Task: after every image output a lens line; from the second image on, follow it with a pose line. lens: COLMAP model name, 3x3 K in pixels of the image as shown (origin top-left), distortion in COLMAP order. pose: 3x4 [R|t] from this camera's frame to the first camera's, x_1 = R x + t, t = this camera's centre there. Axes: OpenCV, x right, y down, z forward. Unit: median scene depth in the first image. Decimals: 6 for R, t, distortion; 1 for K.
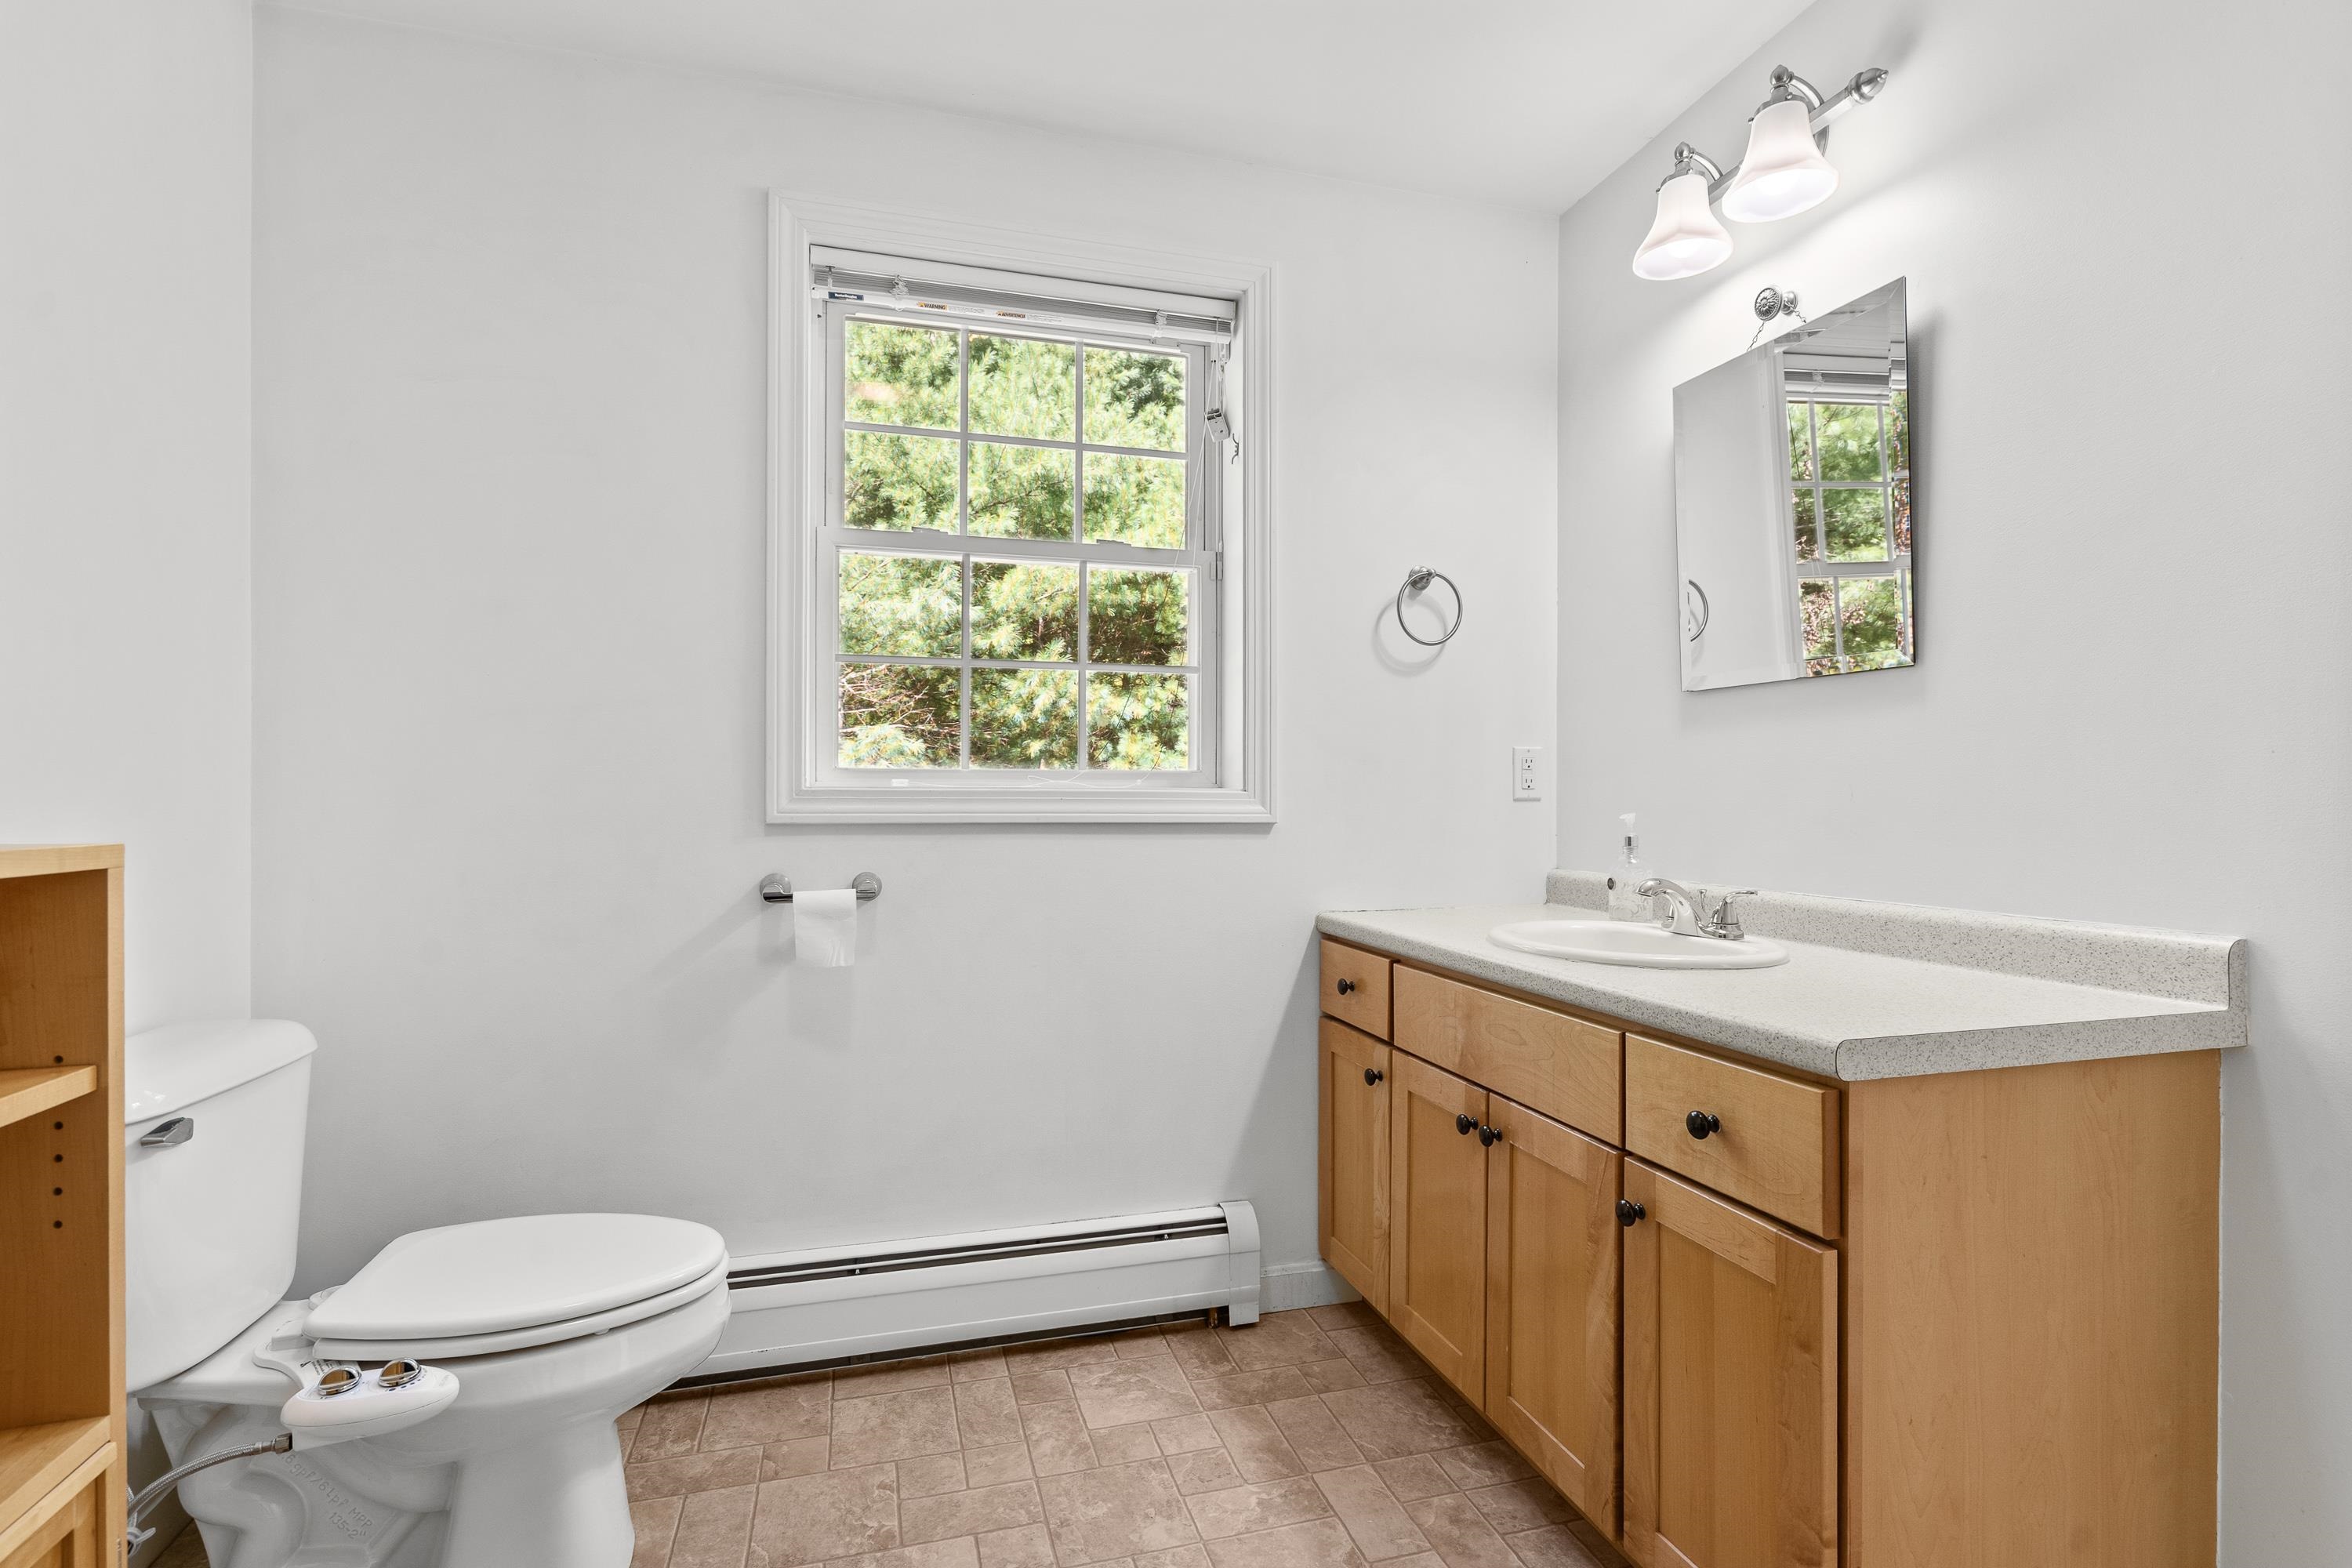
lens RADIAL K [[1097.5, 0, 1168.9], [0, 1097.5, 789.5], [0, 0, 1]] dist [-0.000007, 0.000726]
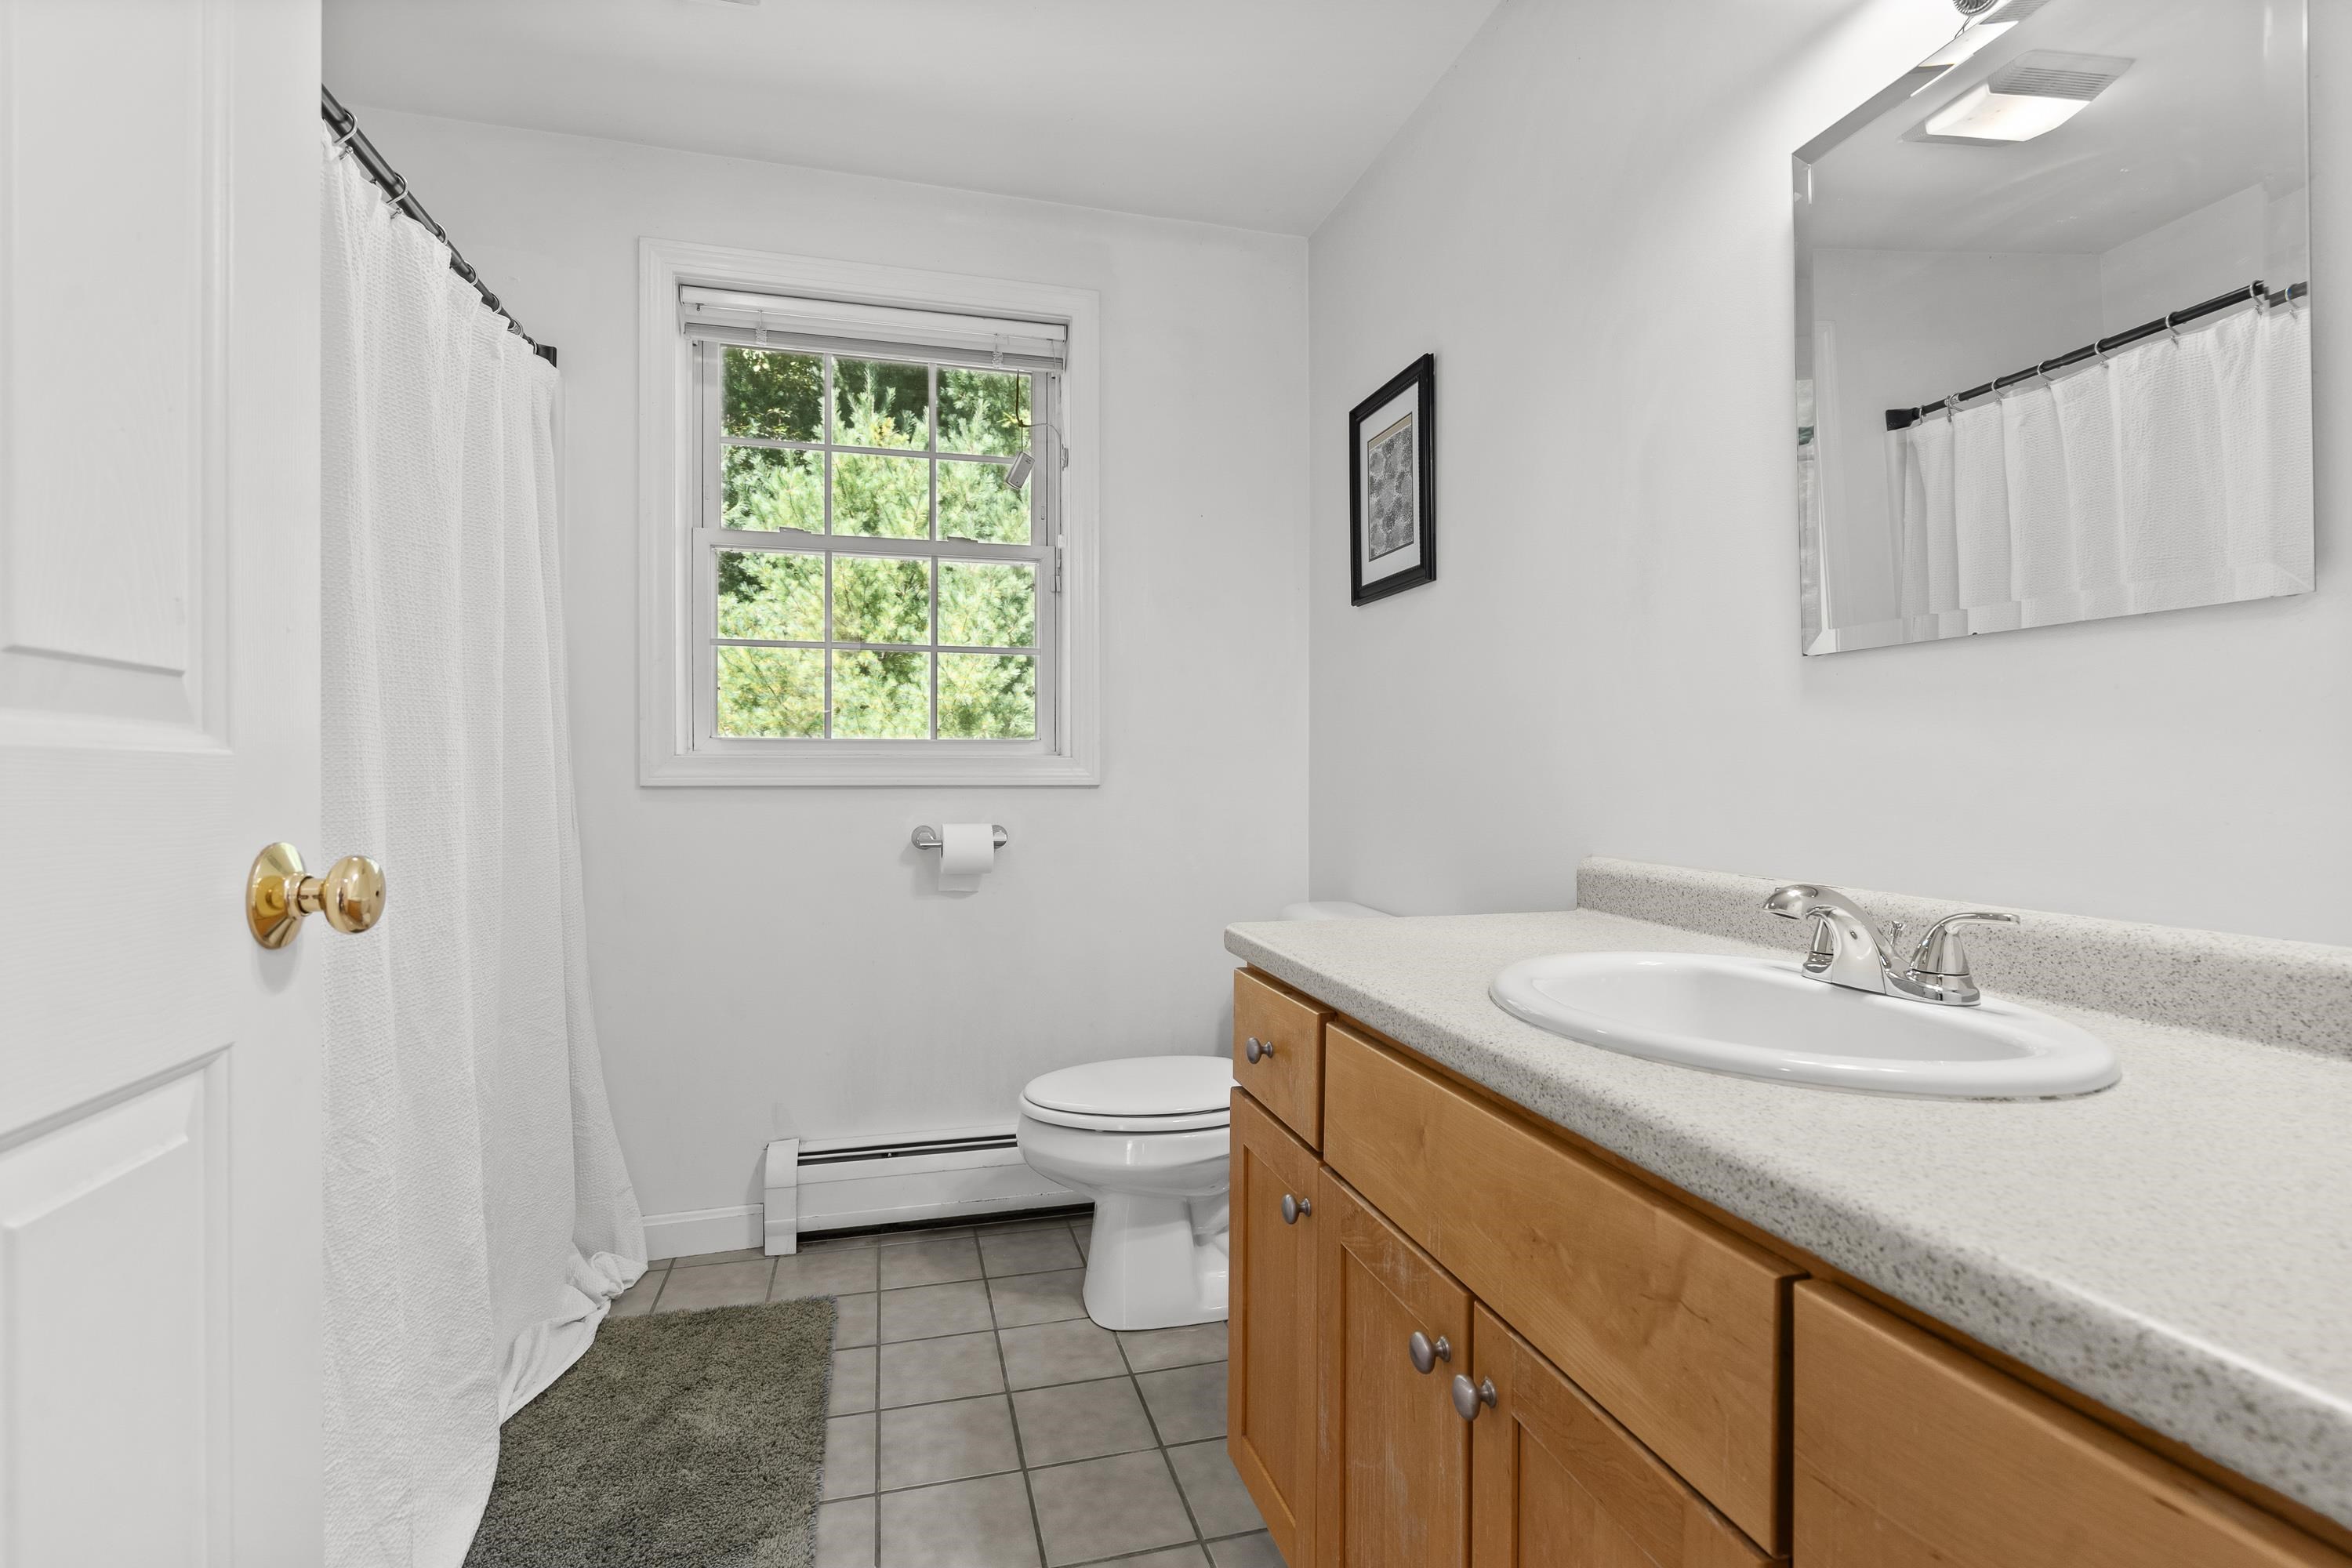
lens RADIAL K [[1097.5, 0, 1168.9], [0, 1097.5, 789.5], [0, 0, 1]] dist [-0.000007, 0.000726]
pose [[0.999784, -0.000073, -0.020806, 0.158014], [0.000345, 0.999915, 0.013058, 0.030206], [0.020803, -0.013062, 0.999698, 0.482932]]
